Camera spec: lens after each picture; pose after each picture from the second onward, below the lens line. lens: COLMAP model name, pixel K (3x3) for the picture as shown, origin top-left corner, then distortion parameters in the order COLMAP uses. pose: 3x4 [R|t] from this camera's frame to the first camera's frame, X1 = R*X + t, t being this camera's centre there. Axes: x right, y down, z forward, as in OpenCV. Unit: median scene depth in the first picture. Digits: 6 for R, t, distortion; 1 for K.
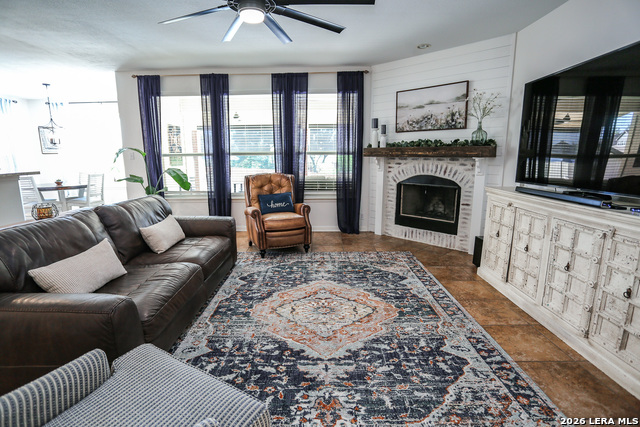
lens RADIAL K [[314.6, 0, 320.0], [0, 314.6, 213.5], [0, 0, 1]] dist [-0.078757, 0.035191]
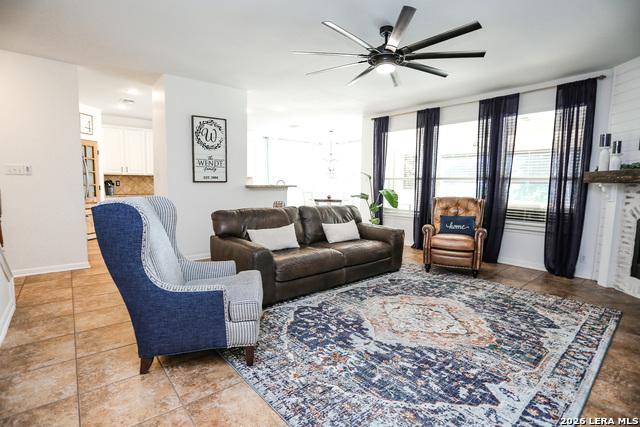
lens RADIAL K [[314.6, 0, 320.0], [0, 314.6, 213.5], [0, 0, 1]] dist [-0.078757, 0.035191]
pose [[0.651307, 0.084442, -0.754102, 0.418735], [-0.155935, 0.987473, -0.024104, 0.029712], [0.742620, 0.133290, 0.656315, -0.001237]]
